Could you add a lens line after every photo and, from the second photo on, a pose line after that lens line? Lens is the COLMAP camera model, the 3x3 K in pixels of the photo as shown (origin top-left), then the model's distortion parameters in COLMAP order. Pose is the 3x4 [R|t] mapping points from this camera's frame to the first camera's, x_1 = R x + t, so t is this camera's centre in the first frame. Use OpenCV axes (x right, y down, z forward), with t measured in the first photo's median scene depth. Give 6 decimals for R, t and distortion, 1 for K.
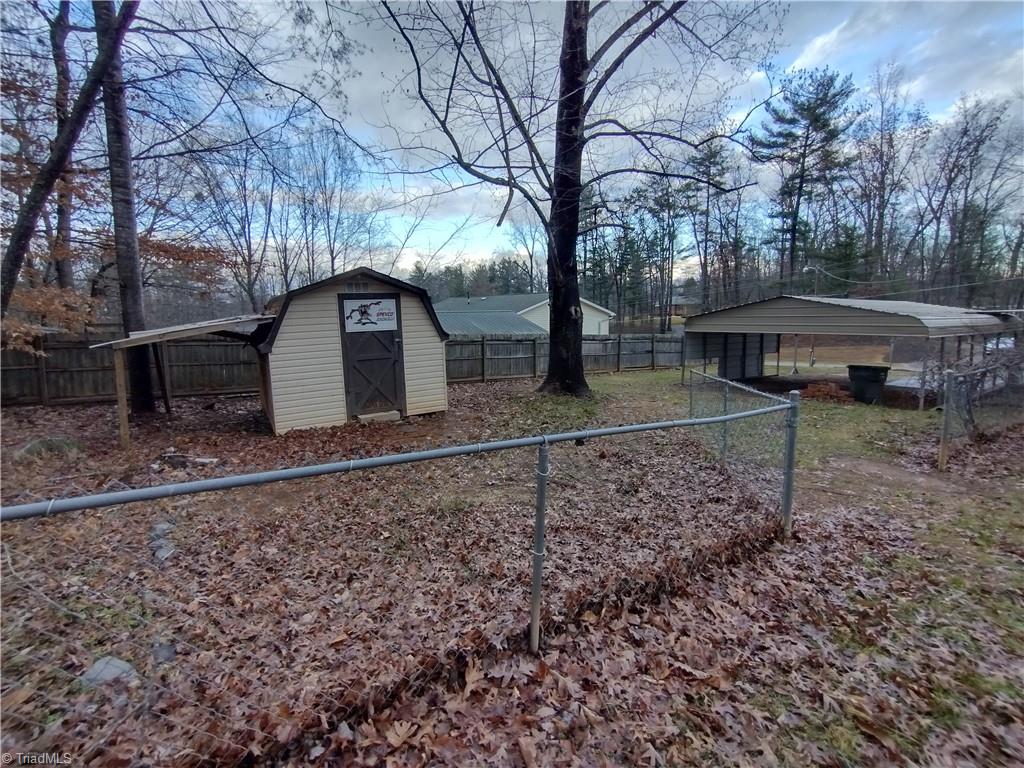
lens RADIAL K [[670.1, 0, 512.0], [0, 670.1, 384.0], [0, 0, 1]] dist [-0.060500, 0.001322]
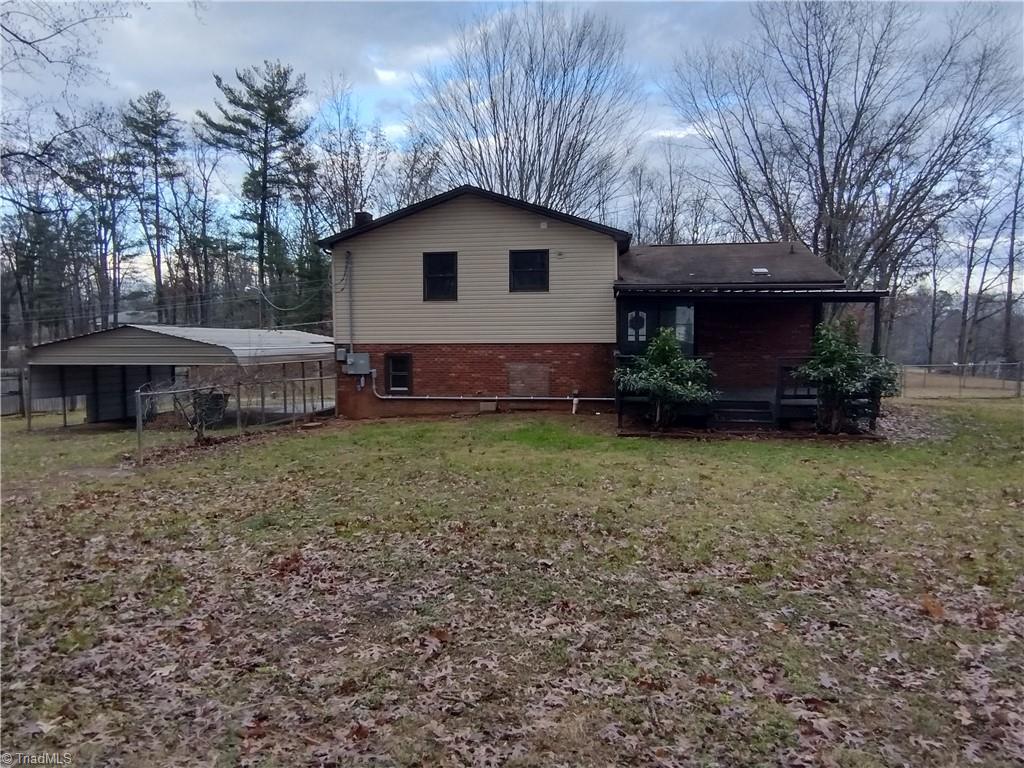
lens RADIAL K [[670.1, 0, 512.0], [0, 670.1, 384.0], [0, 0, 1]] dist [-0.060500, 0.001322]
pose [[0.605508, -0.036932, 0.794982, -0.043662], [0.074336, 0.997180, -0.010294, -0.019639], [-0.792360, 0.065329, 0.606545, 0.261601]]
